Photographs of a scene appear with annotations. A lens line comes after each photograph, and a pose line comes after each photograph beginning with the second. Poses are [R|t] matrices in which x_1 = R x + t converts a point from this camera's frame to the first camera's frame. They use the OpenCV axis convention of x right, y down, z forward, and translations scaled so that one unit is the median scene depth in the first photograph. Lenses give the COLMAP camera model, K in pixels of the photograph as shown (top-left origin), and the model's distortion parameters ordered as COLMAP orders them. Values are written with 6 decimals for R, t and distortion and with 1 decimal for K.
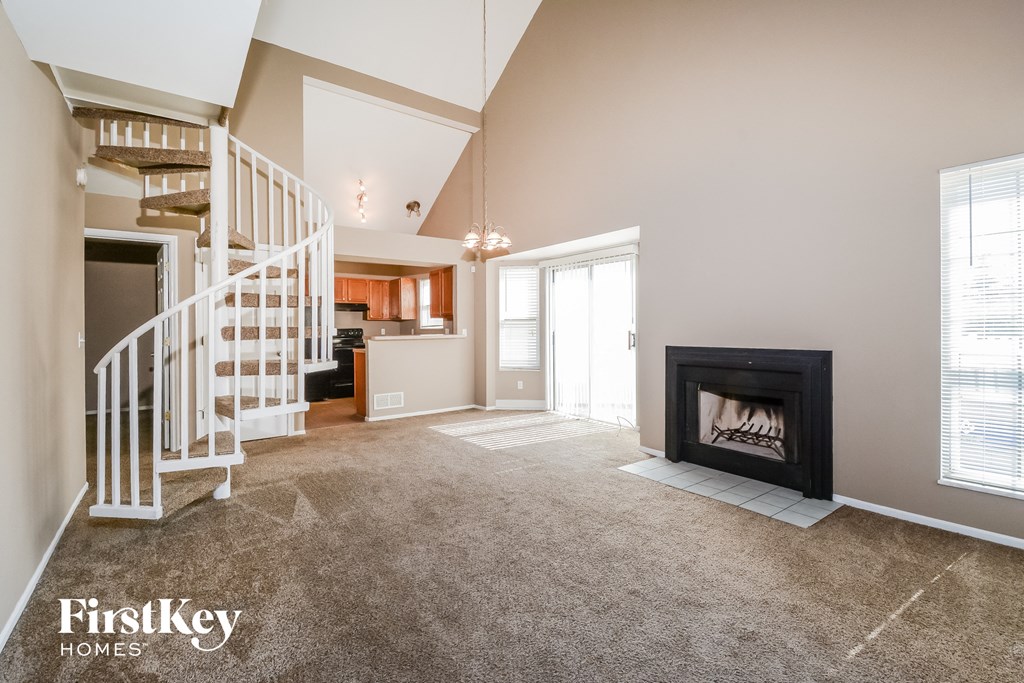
lens RADIAL K [[459.8, 0, 512.1], [0, 459.8, 329.8], [0, 0, 1]] dist [-0.000562, -0.000160]
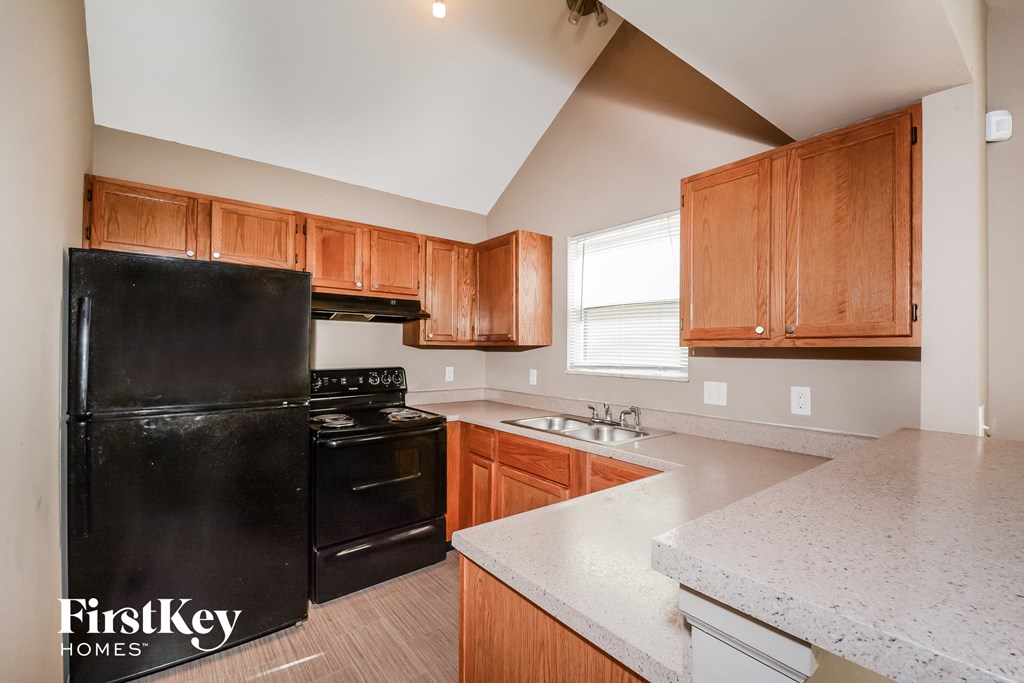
lens RADIAL K [[450.1, 0, 512.0], [0, 450.1, 341.5], [0, 0, 1]] dist [0.000292, 0.000042]
pose [[0.999329, 0.021256, 0.029836, -0.362790], [-0.020902, 0.999708, -0.012115, -0.031170], [-0.030085, 0.011483, 0.999481, 0.918962]]
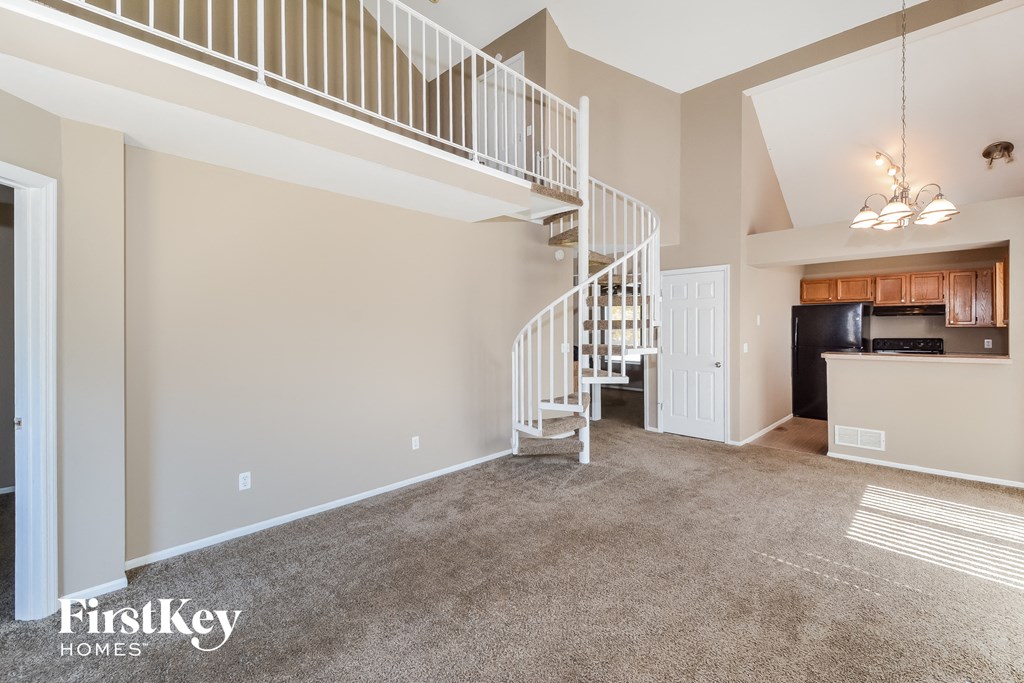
lens RADIAL K [[429.2, 0, 511.1], [0, 429.2, 332.1], [0, 0, 1]] dist [0.001778, 0.000238]
pose [[0.146861, 0.009750, -0.989109, 0.369519], [0.003931, 0.999938, 0.010440, -0.033627], [0.989149, -0.005422, 0.146813, 0.318271]]
